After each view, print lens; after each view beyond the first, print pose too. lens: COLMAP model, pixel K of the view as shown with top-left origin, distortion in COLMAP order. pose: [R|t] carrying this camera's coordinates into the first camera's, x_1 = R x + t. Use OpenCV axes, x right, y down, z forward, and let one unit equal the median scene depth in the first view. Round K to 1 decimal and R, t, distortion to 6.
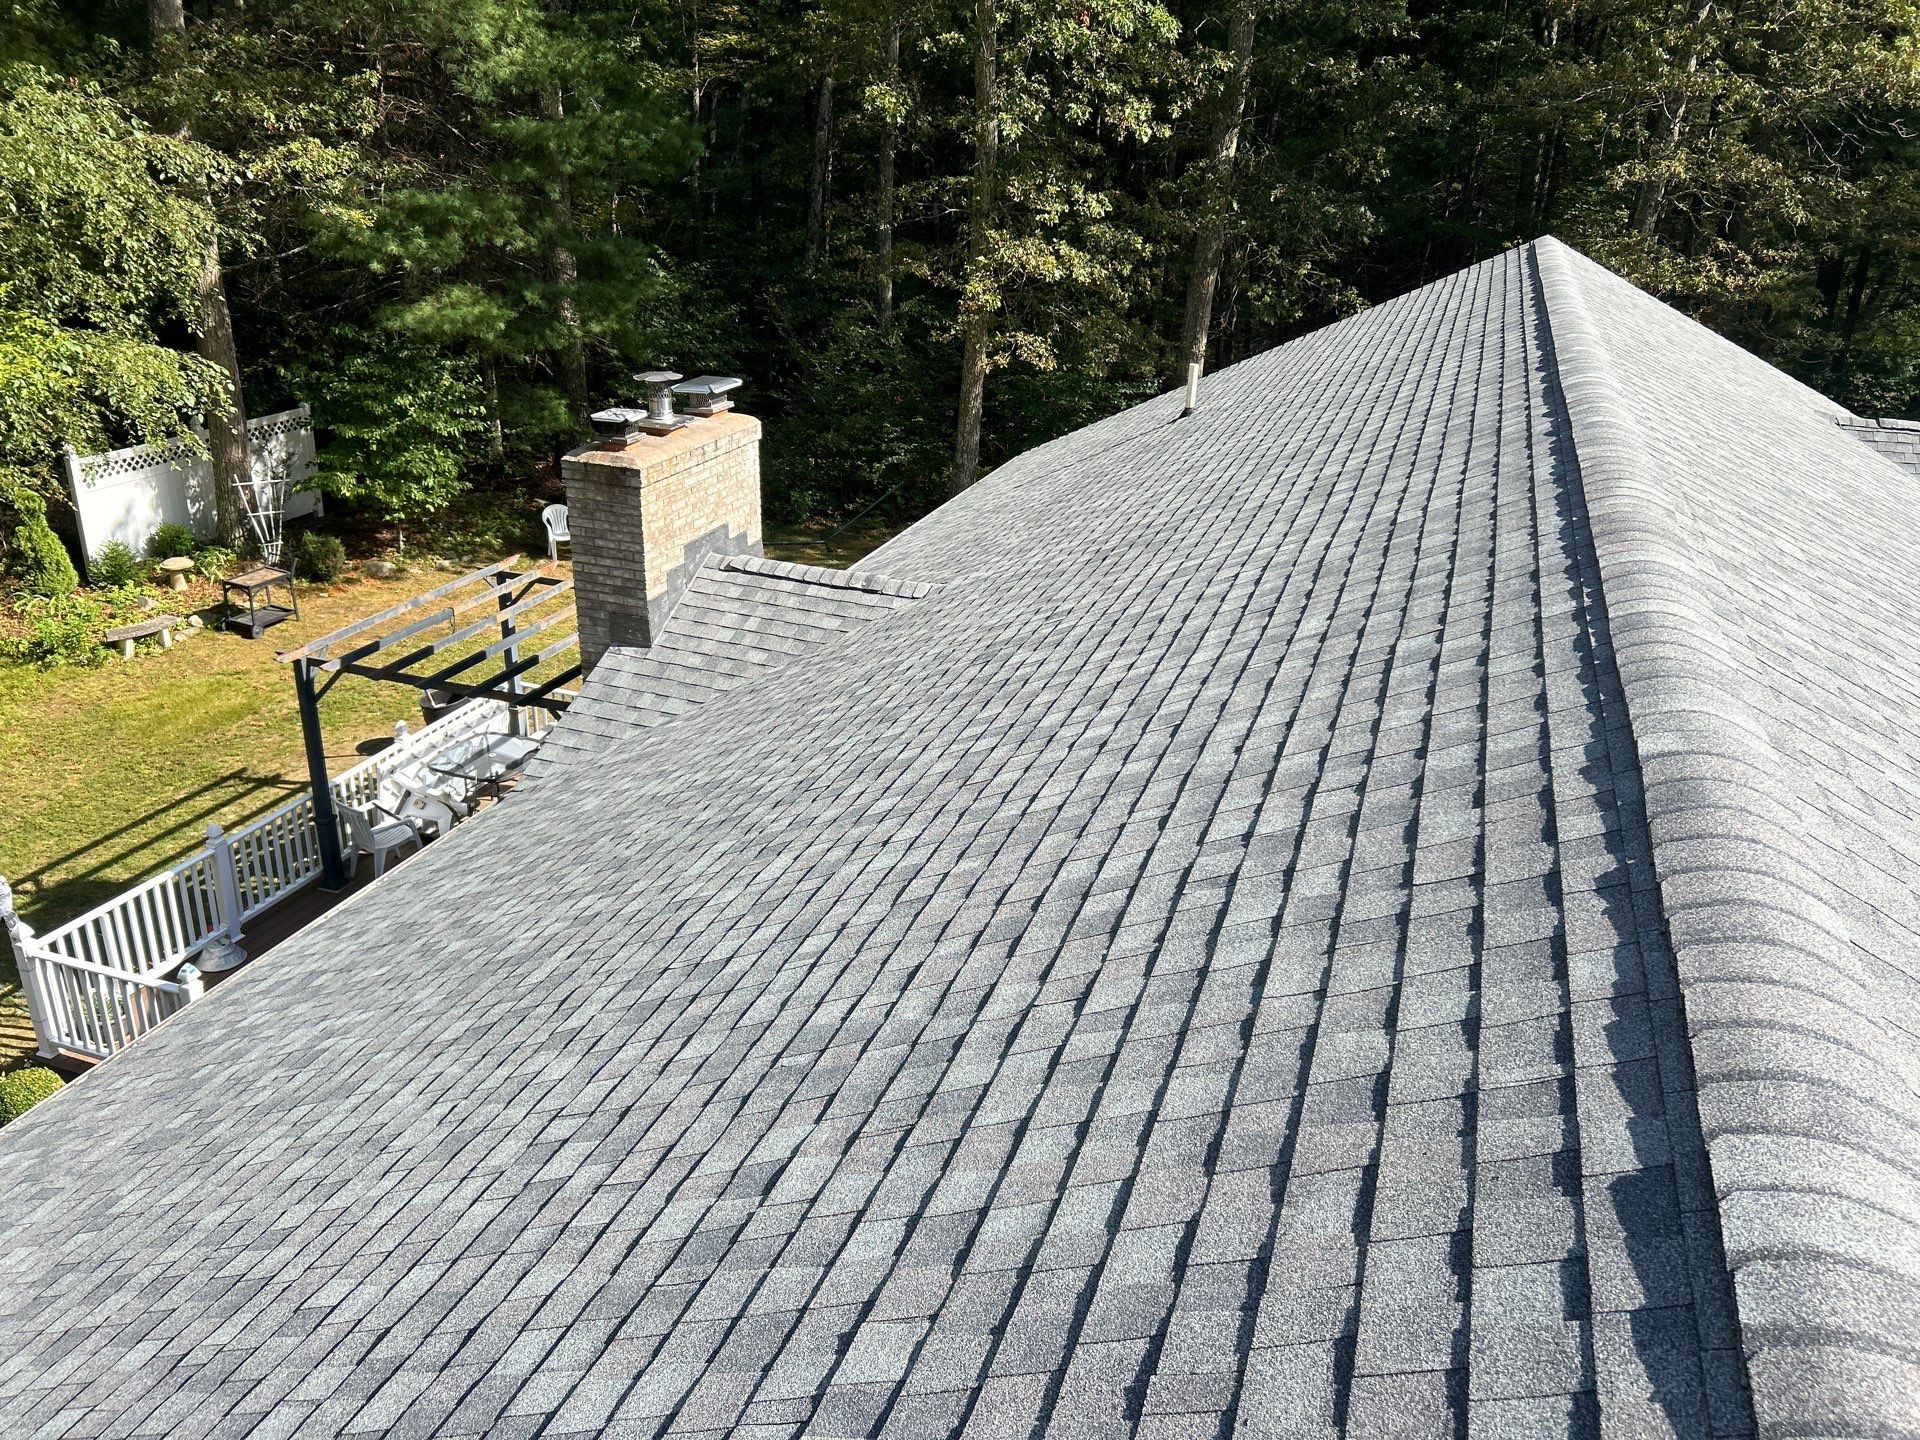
lens RADIAL K [[1369.2, 0, 1020.8], [0, 1369.2, 751.9], [0, 0, 1]] dist [0.040886, -0.024852]
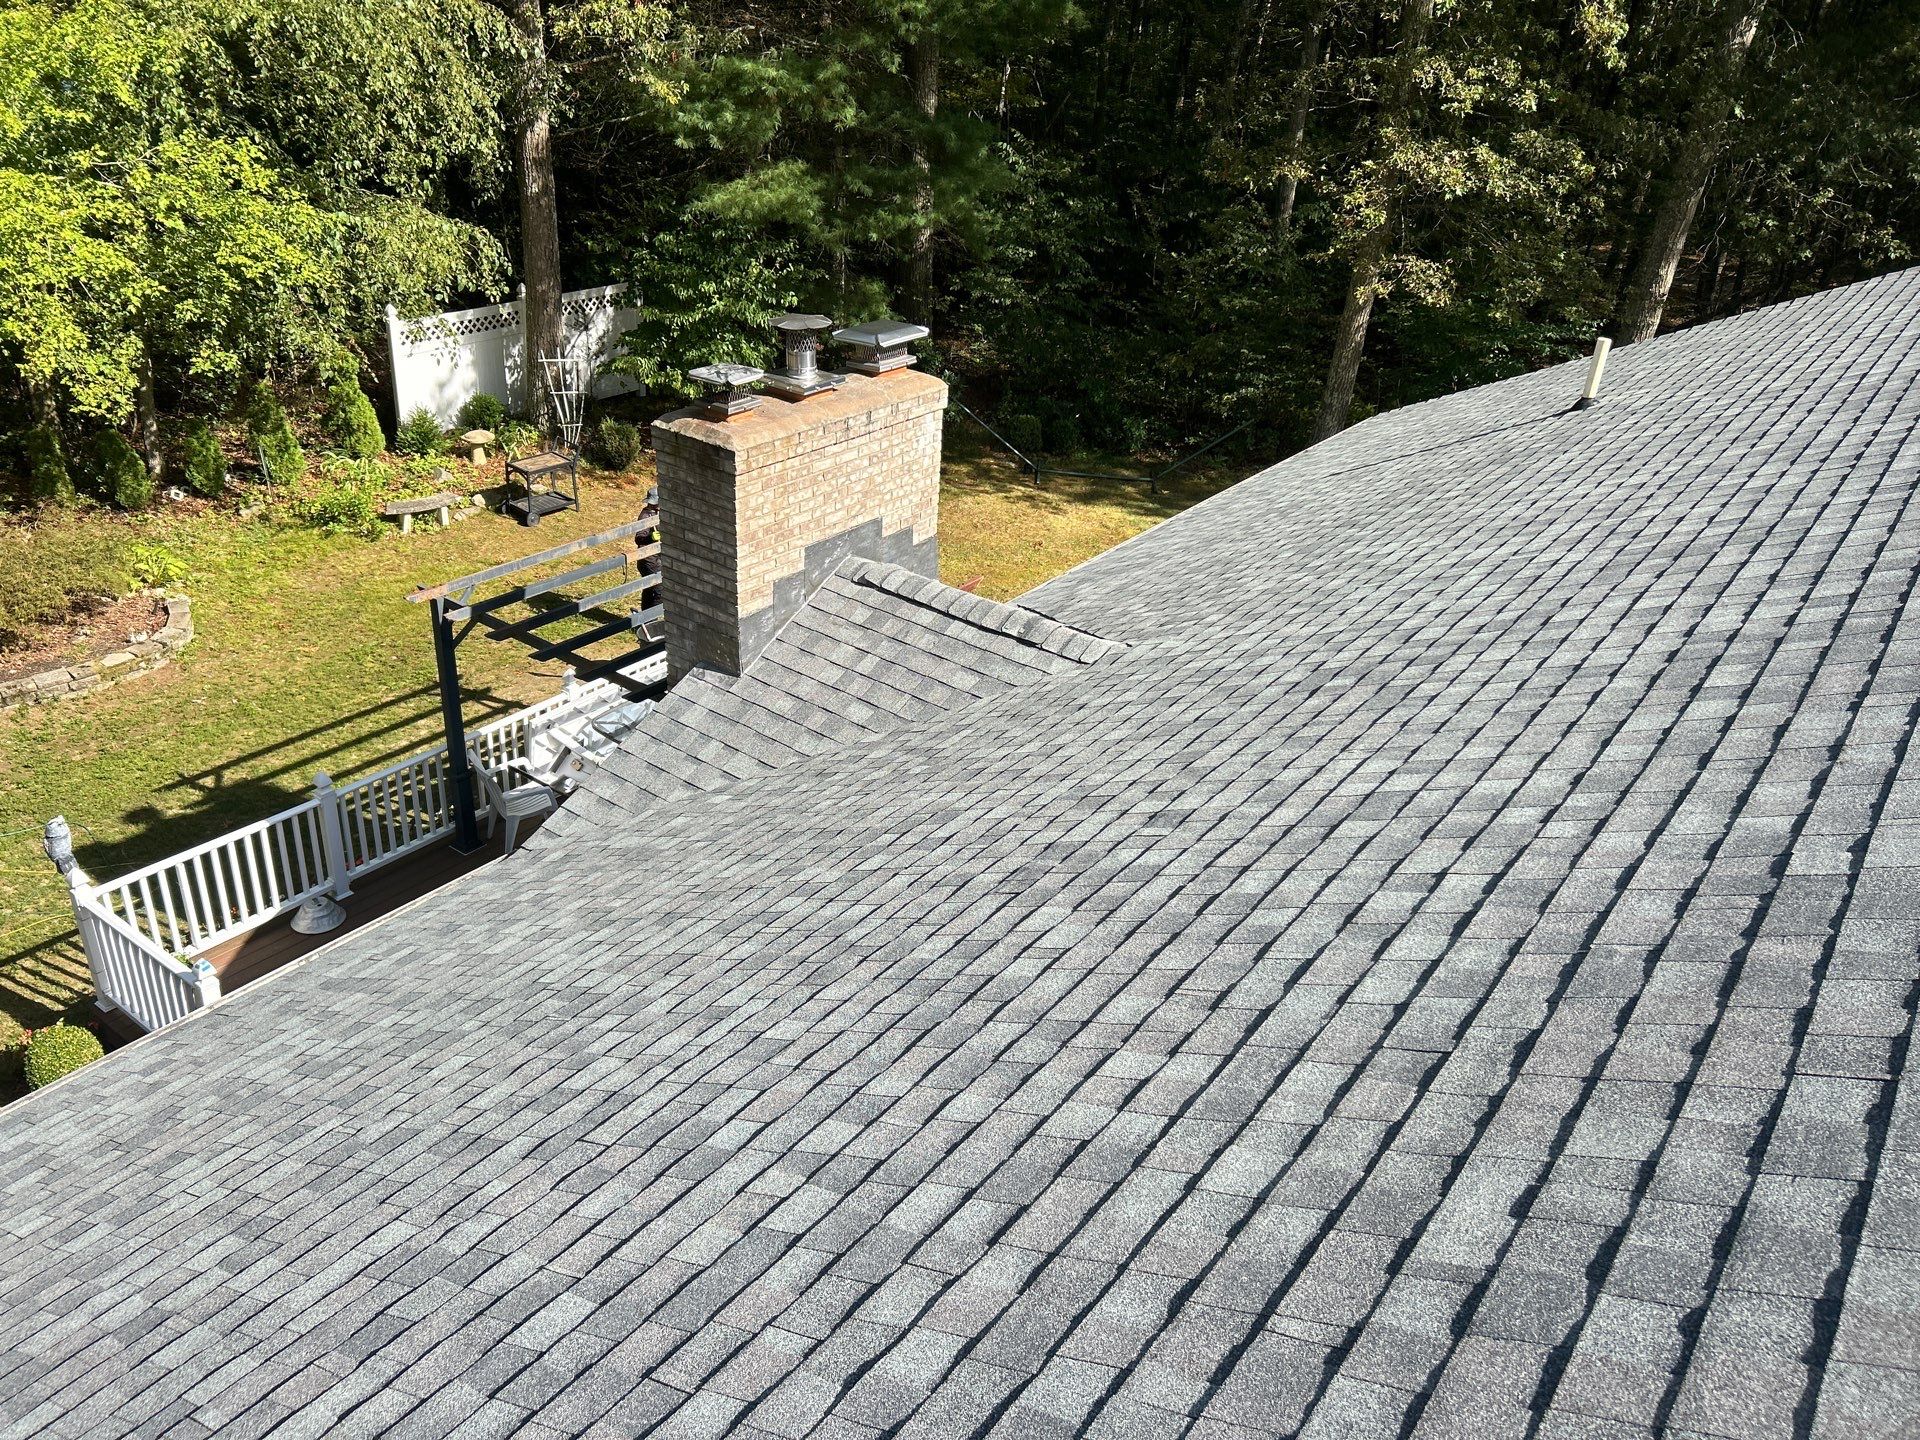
lens RADIAL K [[1469.8, 0, 961.0], [0, 1469.8, 725.0], [0, 0, 1]] dist [0.111761, -0.176812]
pose [[0.949407, 0.157120, -0.271917, 0.049514], [-0.148677, 0.987543, 0.051515, -0.071171], [0.276624, -0.008481, 0.960941, 0.156346]]
